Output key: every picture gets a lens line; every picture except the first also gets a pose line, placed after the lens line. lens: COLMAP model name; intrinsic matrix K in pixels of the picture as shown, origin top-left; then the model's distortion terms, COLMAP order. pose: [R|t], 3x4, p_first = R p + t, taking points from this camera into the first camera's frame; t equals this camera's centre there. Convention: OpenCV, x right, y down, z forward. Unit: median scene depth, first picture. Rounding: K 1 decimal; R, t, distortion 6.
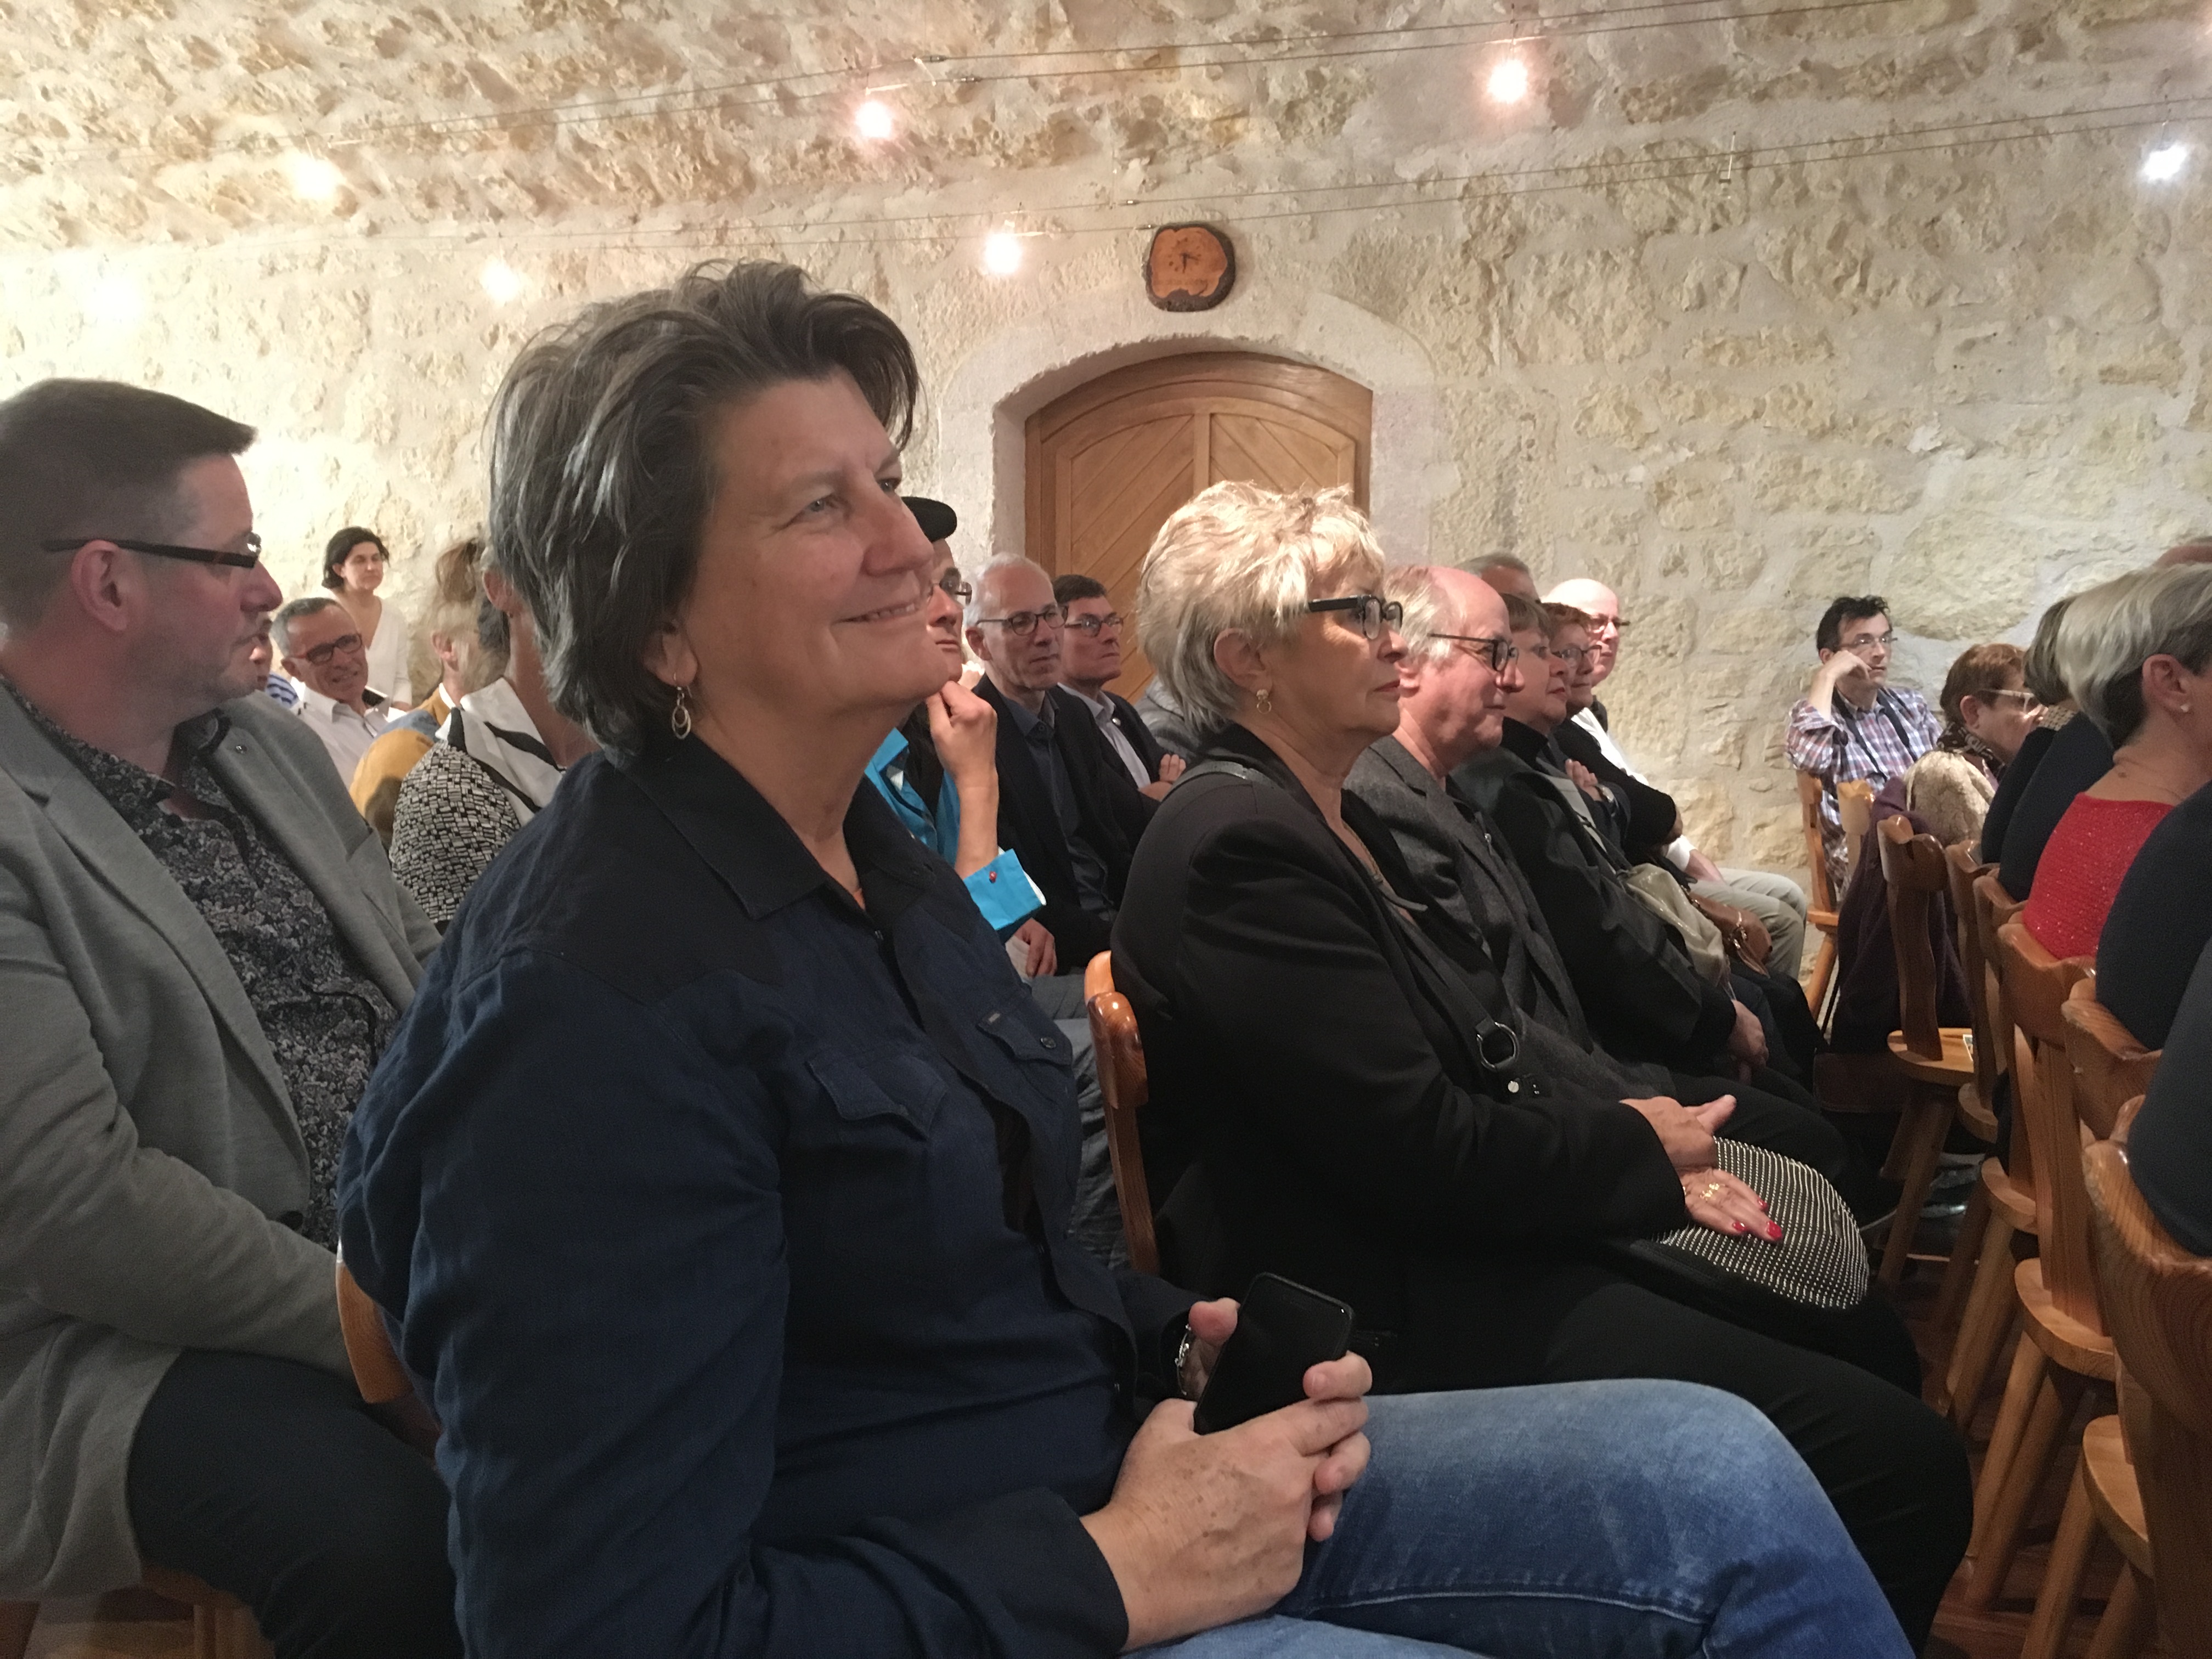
lens RADIAL K [[1858.5, 0, 1150.0], [0, 1858.5, 809.4], [0, 0, 1]] dist [0.061888, -0.096650]
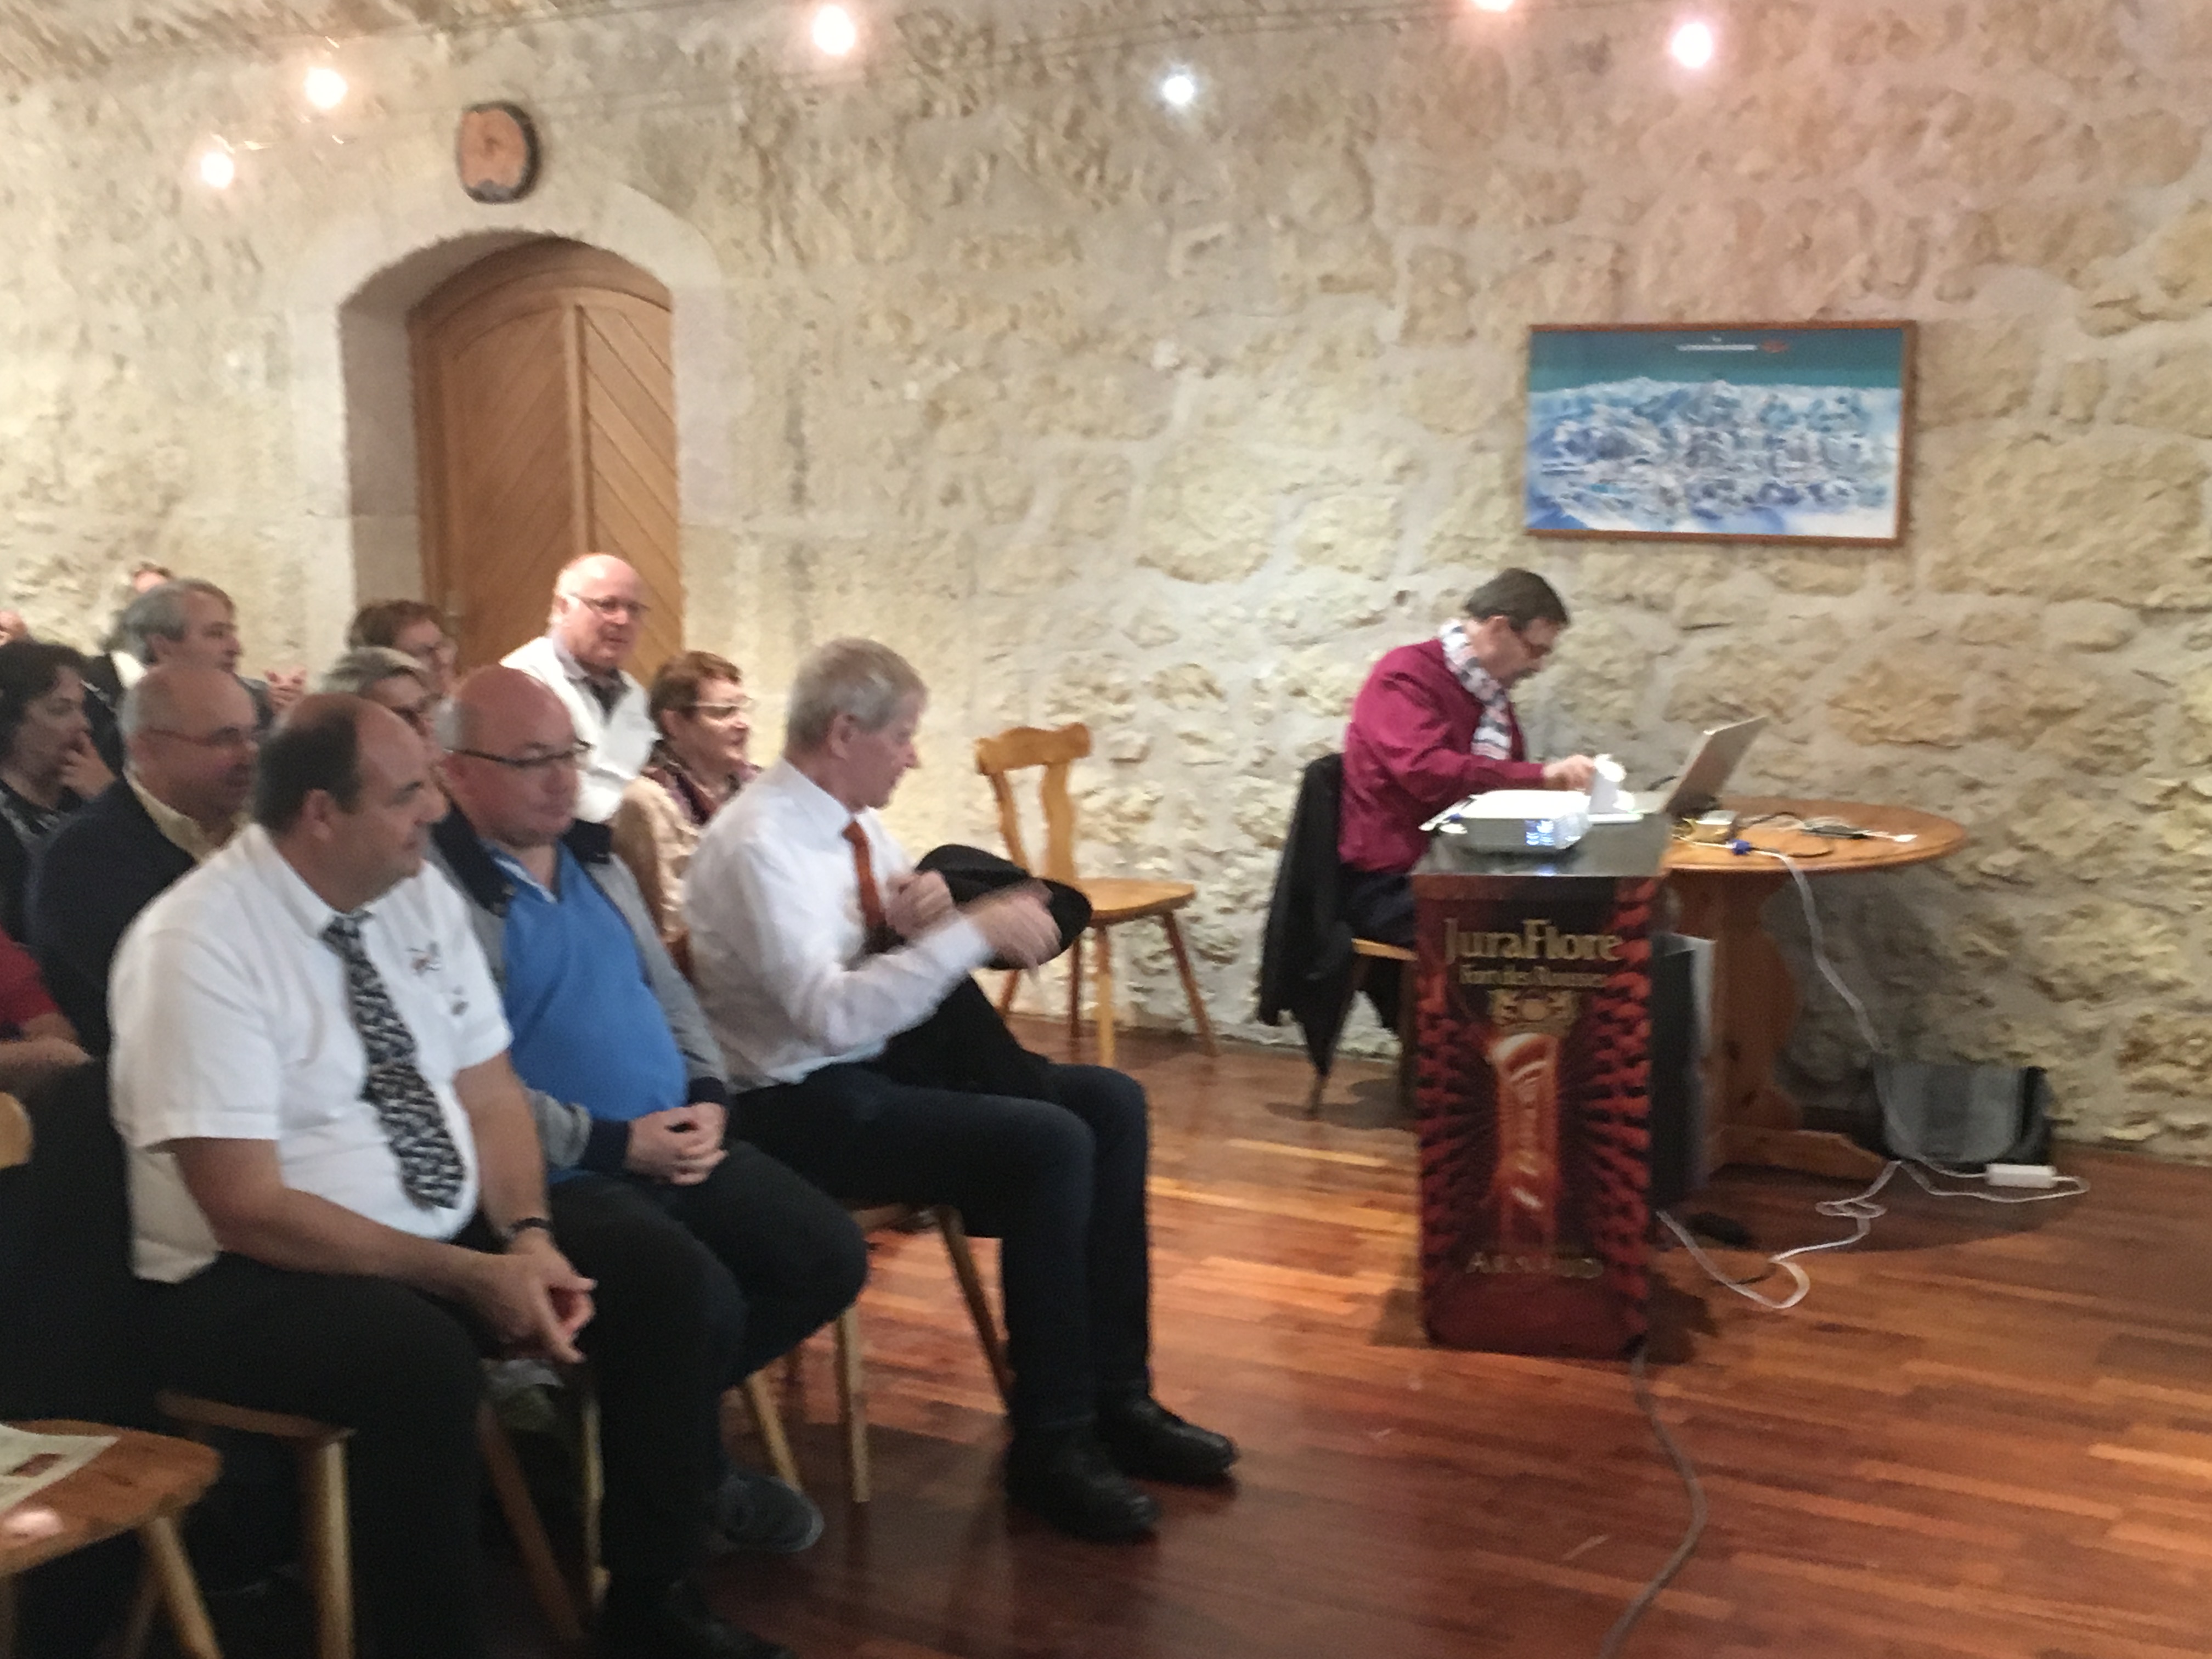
lens RADIAL K [[2869.1, 0, 1110.3], [0, 2869.1, 834.6], [0, 0, 1]] dist [0.041351, 0.000000]
pose [[0.977173, 0.010753, -0.212172, 0.664930], [0.000874, 0.998506, 0.054627, -0.046010], [0.212443, -0.053566, 0.975704, -0.323607]]
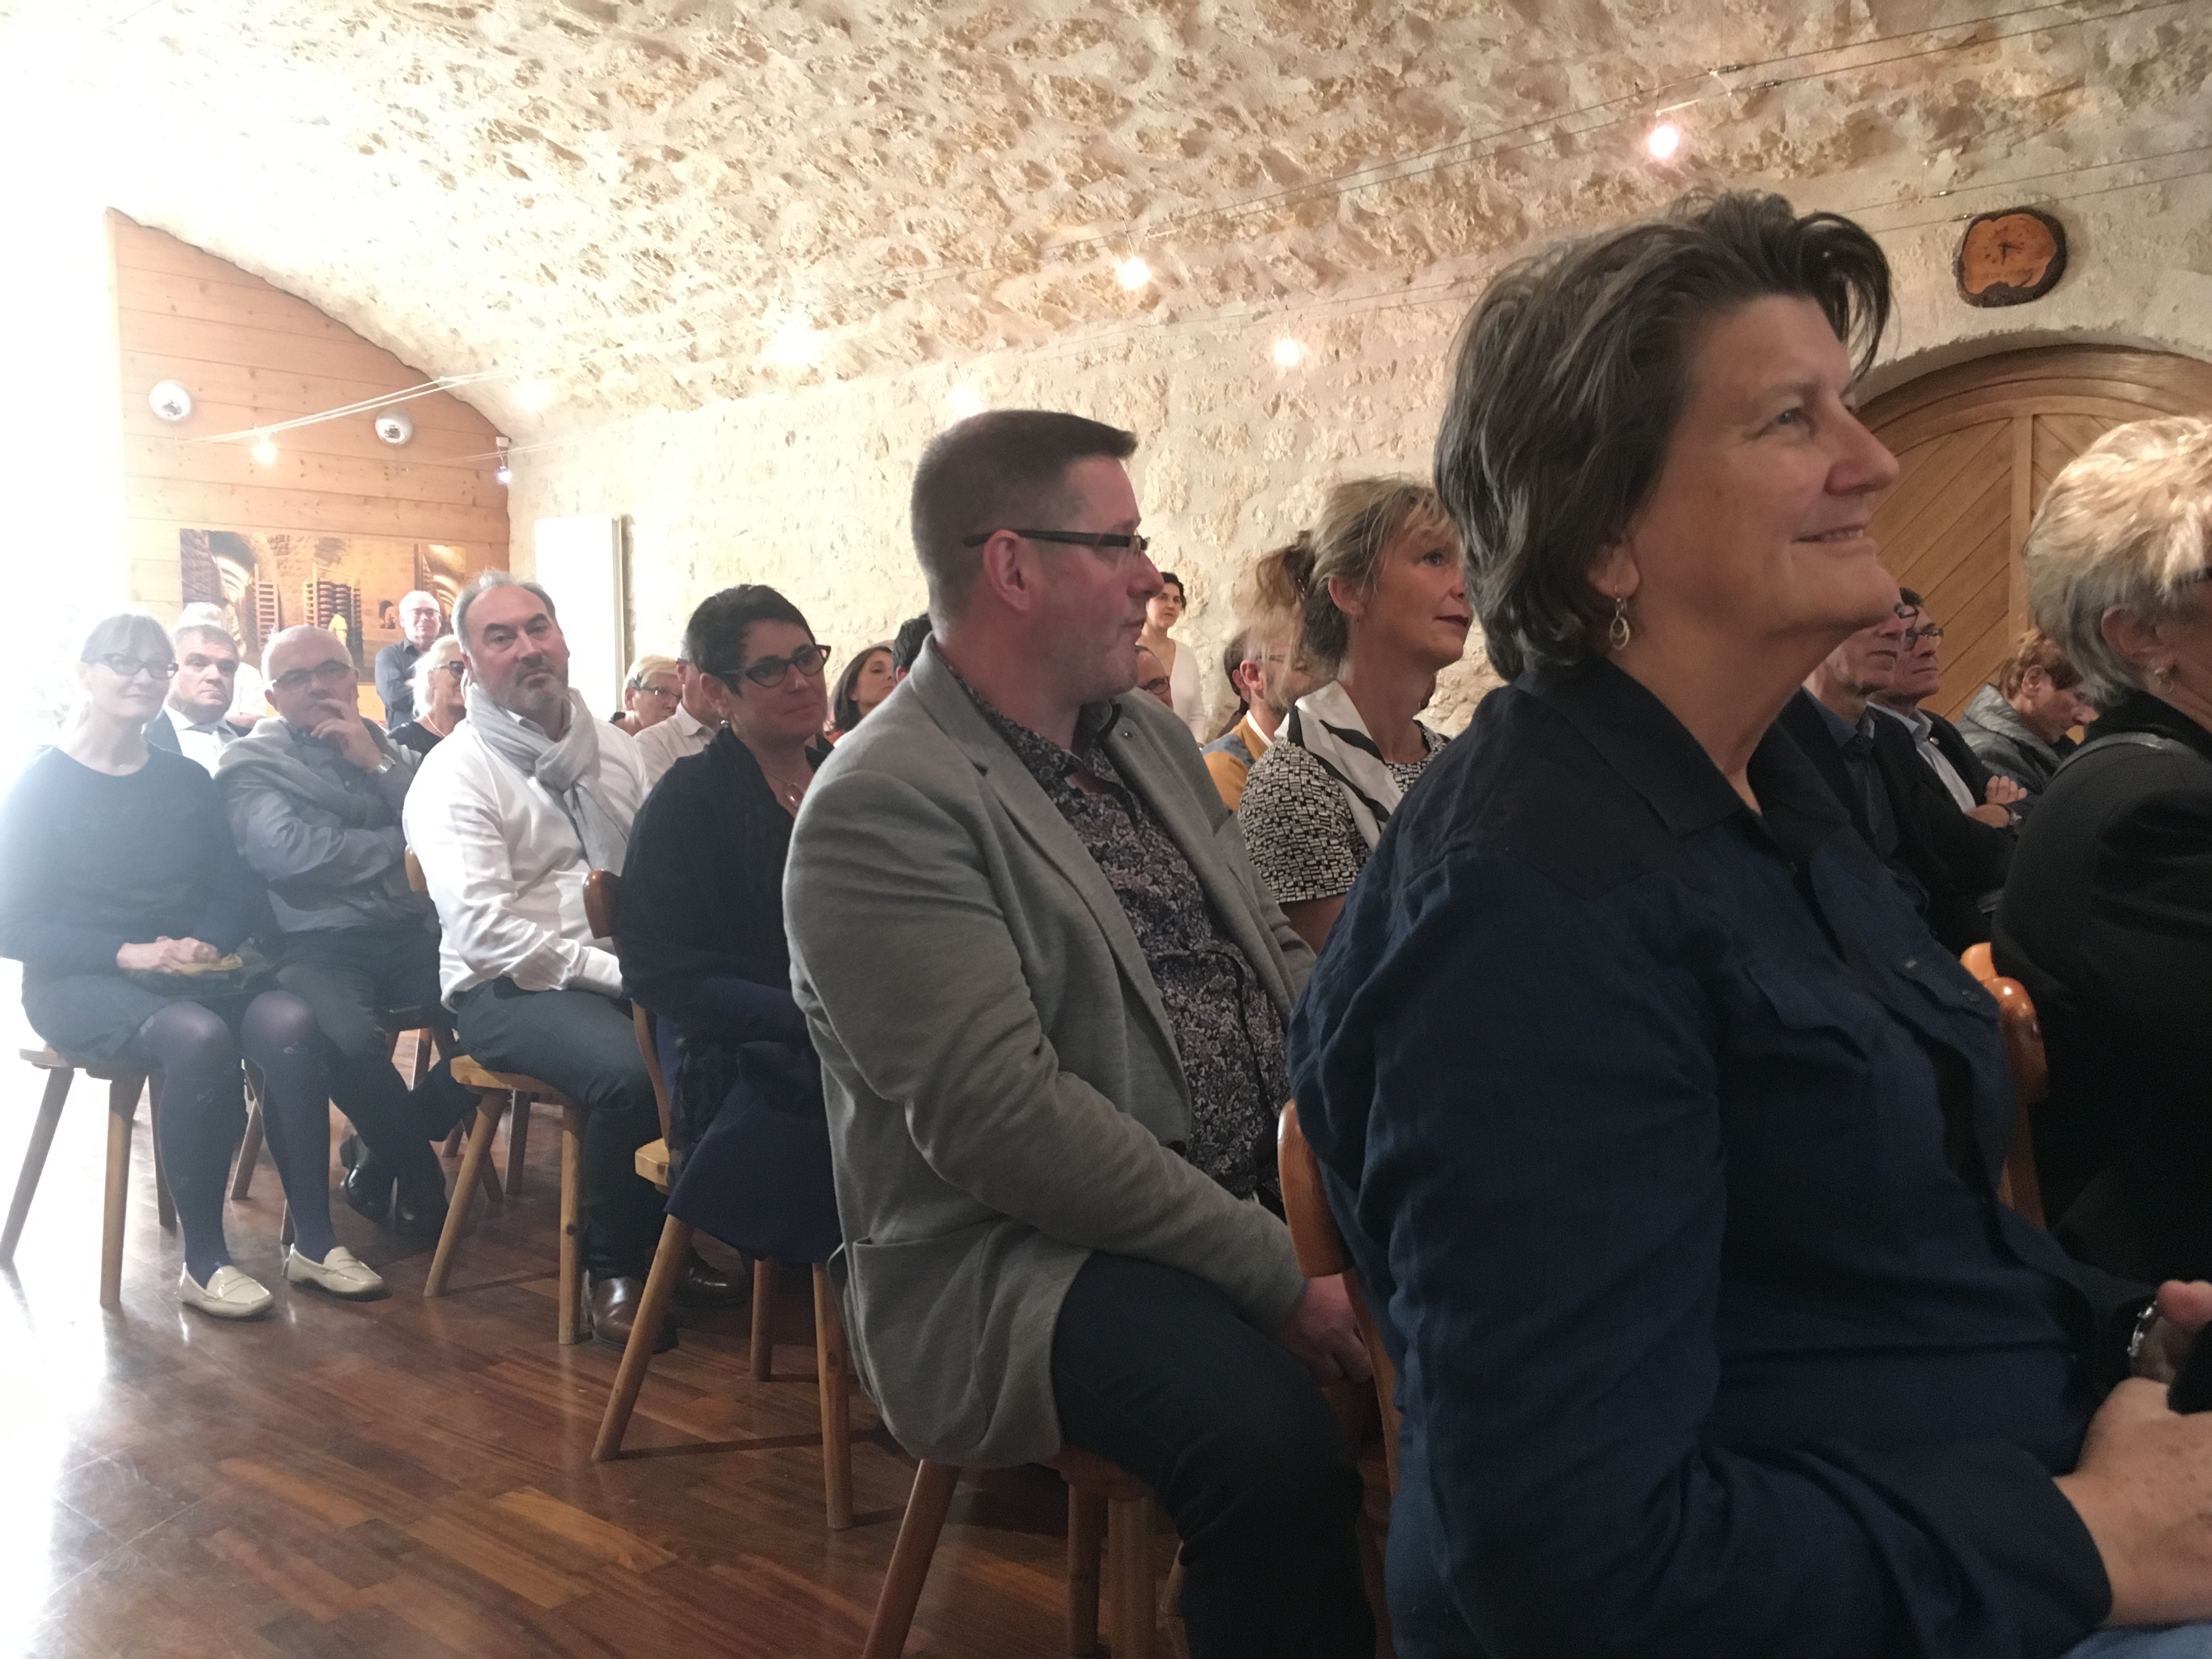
lens RADIAL K [[1858.5, 0, 1106.4], [0, 1858.5, 829.7], [0, 0, 1]] dist [0.061888, -0.096650]
pose [[0.920569, 0.006950, -0.390518, -0.028250], [-0.018535, 0.999493, -0.025906, 0.024394], [0.390140, 0.031086, 0.920231, -0.011594]]
